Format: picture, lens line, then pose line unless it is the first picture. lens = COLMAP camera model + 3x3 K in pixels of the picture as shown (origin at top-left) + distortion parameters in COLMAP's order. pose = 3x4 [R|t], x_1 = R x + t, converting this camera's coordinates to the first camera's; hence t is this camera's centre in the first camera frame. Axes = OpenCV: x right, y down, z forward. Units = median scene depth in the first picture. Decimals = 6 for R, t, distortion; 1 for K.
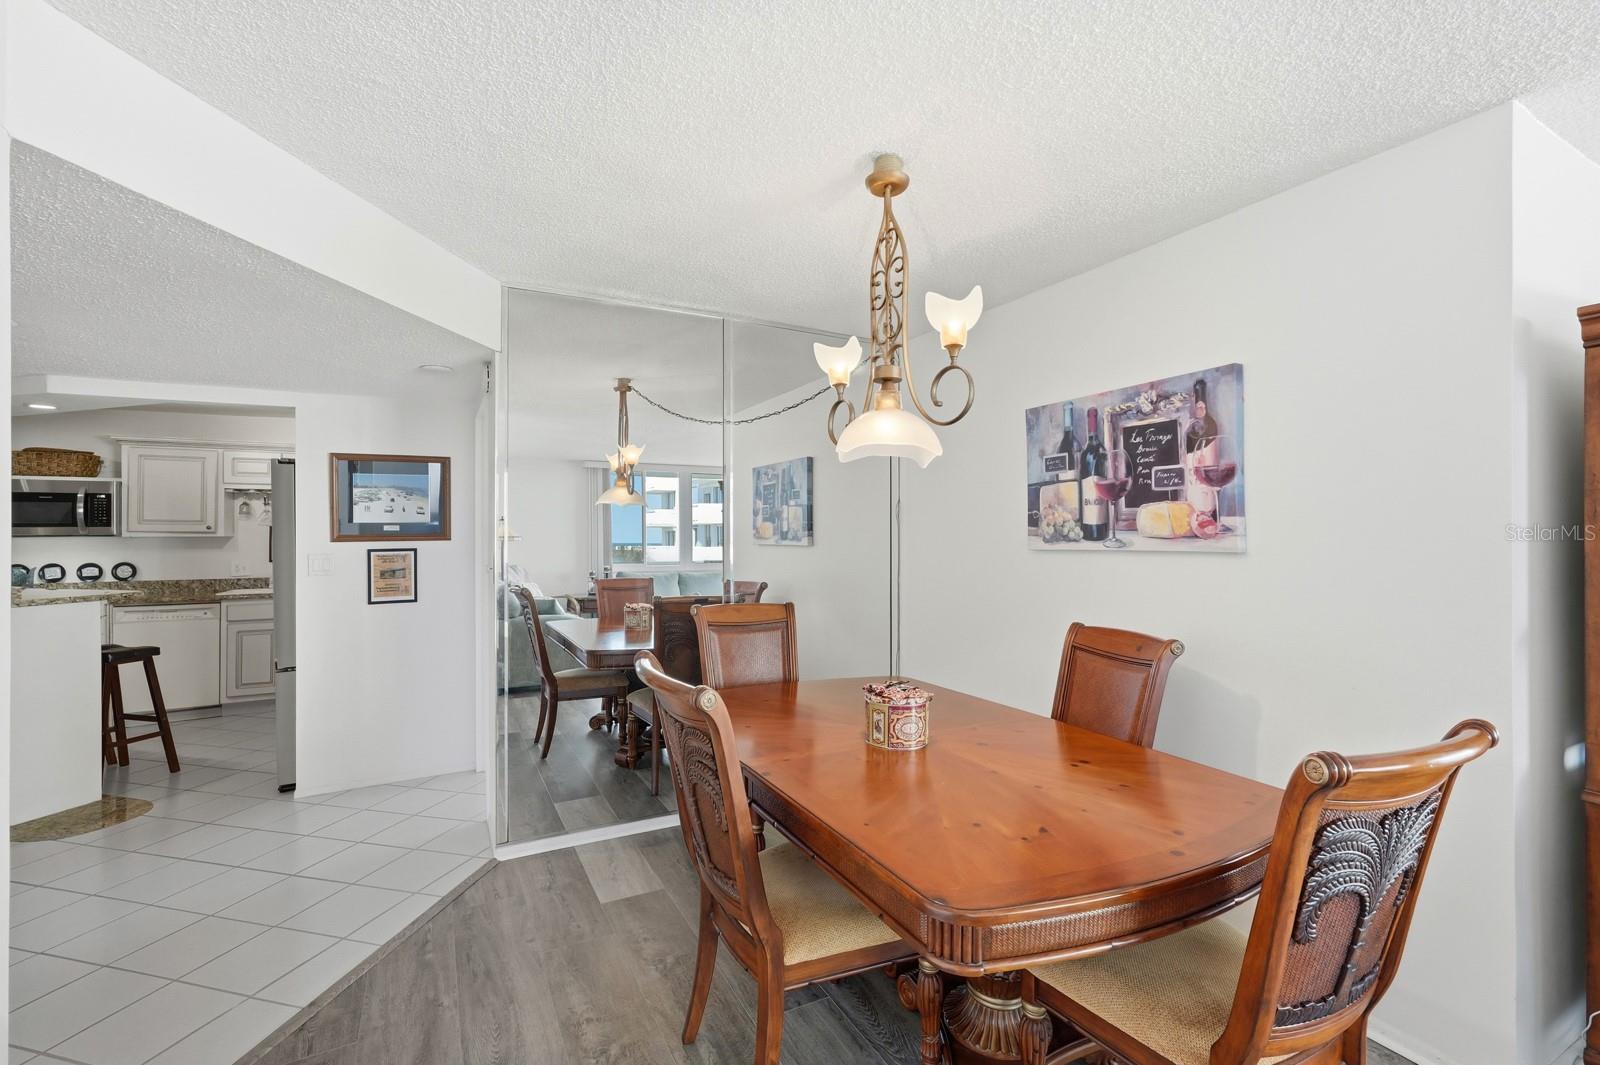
lens RADIAL K [[707.2, 0, 800.0], [0, 707.2, 532.5], [0, 0, 1]] dist [-0.000459, -0.000099]
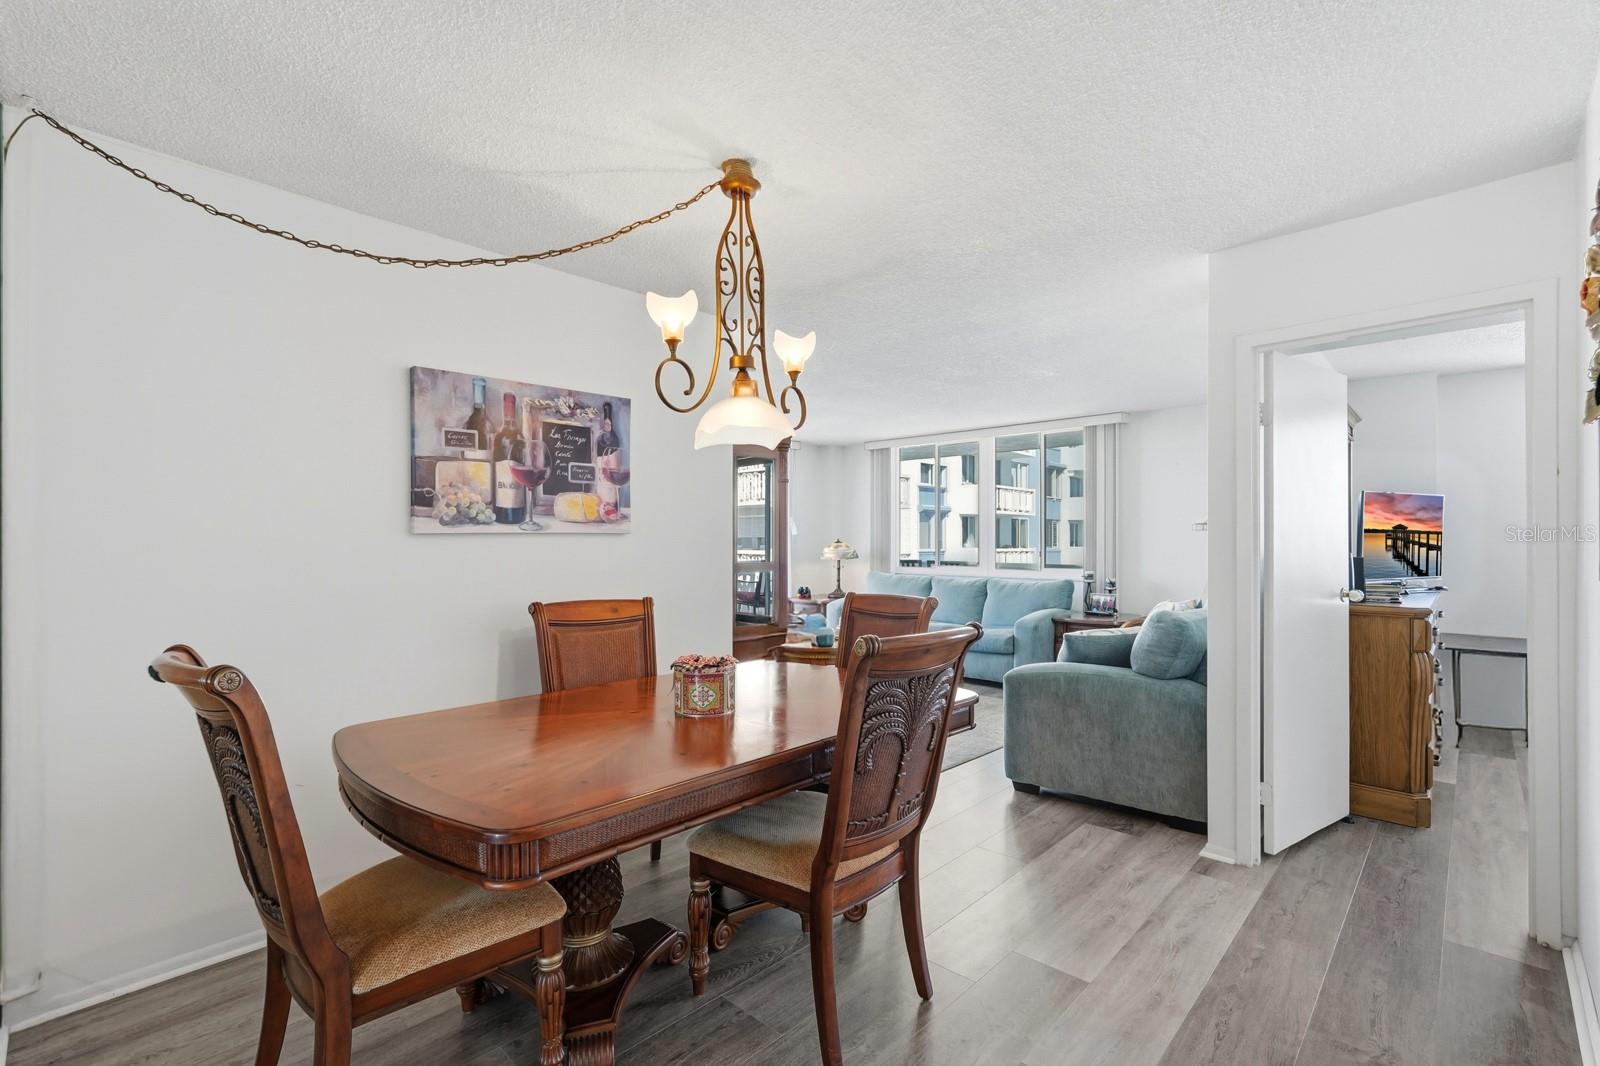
lens RADIAL K [[707.2, 0, 800.0], [0, 707.2, 533.0], [0, 0, 1]] dist [-0.000459, -0.000099]
pose [[-0.295489, 0.009419, 0.955300, -0.717111], [-0.005396, 0.999919, -0.011528, 0.036218], [-0.955331, -0.008562, -0.295414, 0.946453]]
